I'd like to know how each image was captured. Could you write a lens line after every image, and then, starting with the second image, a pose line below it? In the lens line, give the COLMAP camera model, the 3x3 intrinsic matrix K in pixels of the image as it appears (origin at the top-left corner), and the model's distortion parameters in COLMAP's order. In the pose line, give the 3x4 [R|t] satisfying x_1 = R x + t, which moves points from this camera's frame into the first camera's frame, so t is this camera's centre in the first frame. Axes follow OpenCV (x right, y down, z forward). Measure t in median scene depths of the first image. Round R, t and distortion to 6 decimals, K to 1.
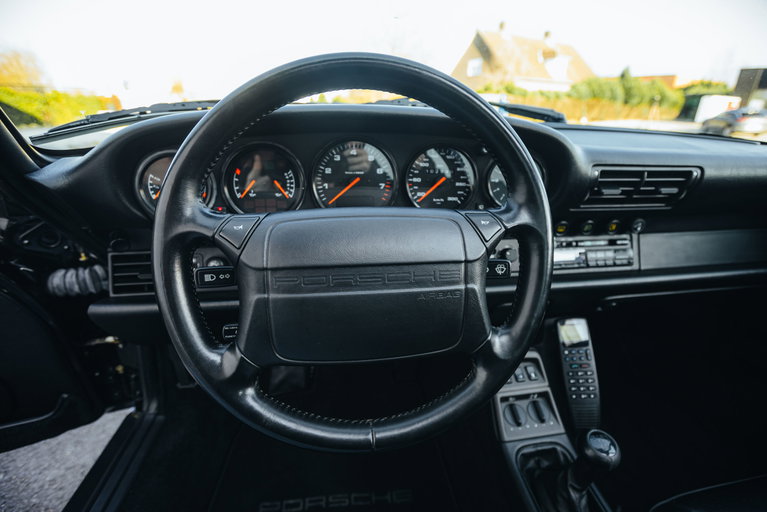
lens RADIAL K [[377.5, 0, 383.5], [0, 377.5, 256.0], [0, 0, 1]] dist [-0.030507, 0.000872]
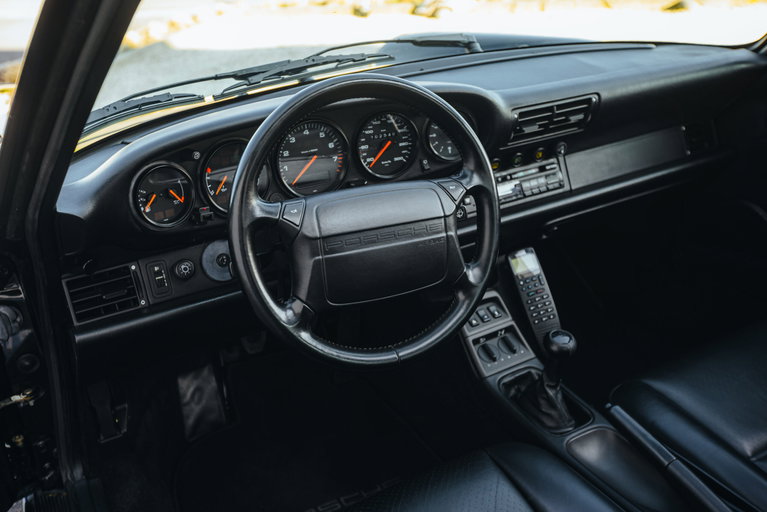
lens RADIAL K [[757.7, 0, 383.5], [0, 757.7, 256.0], [0, 0, 1]] dist [-0.000286, 0.150363]
pose [[0.934452, -0.209557, 0.287899, -0.455283], [0.197346, 0.977749, 0.071149, -0.037808], [-0.296403, -0.009670, 0.955014, -0.885399]]
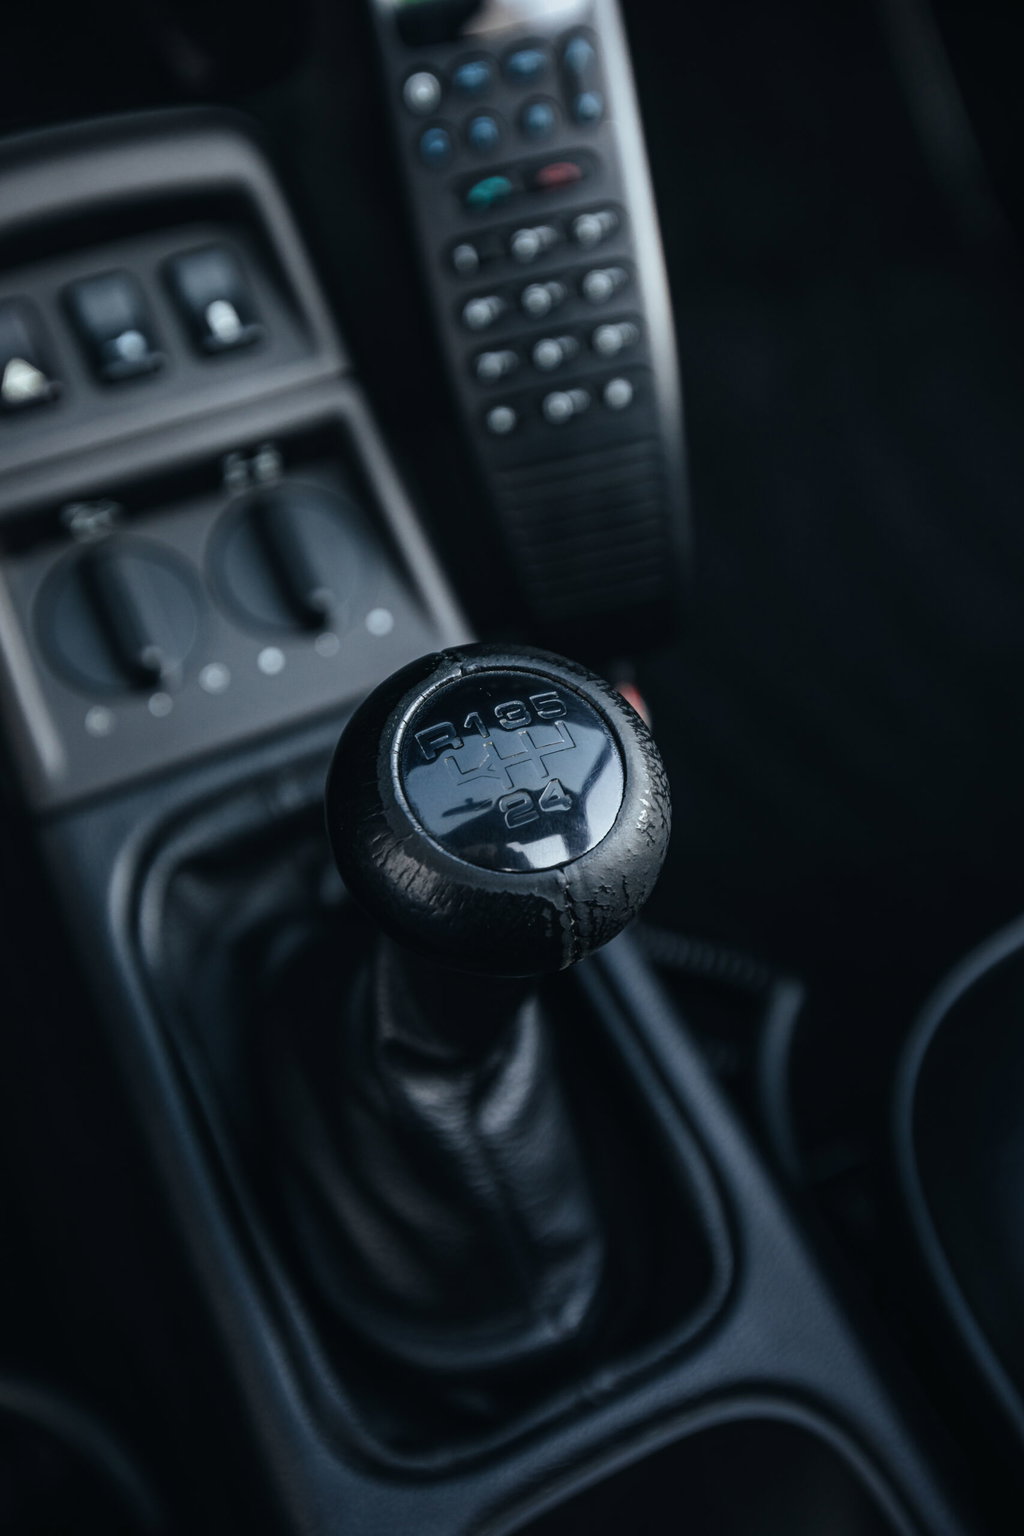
lens RADIAL K [[1517.3, 0, 512.0], [0, 1517.3, 768.0], [0, 0, 1]] dist [-0.000286, 0.150363]
pose [[0.955362, -0.229098, 0.186540, 0.372573], [0.109904, 0.861684, 0.495401, 0.205063], [-0.274234, -0.452786, 0.848399, 0.448207]]
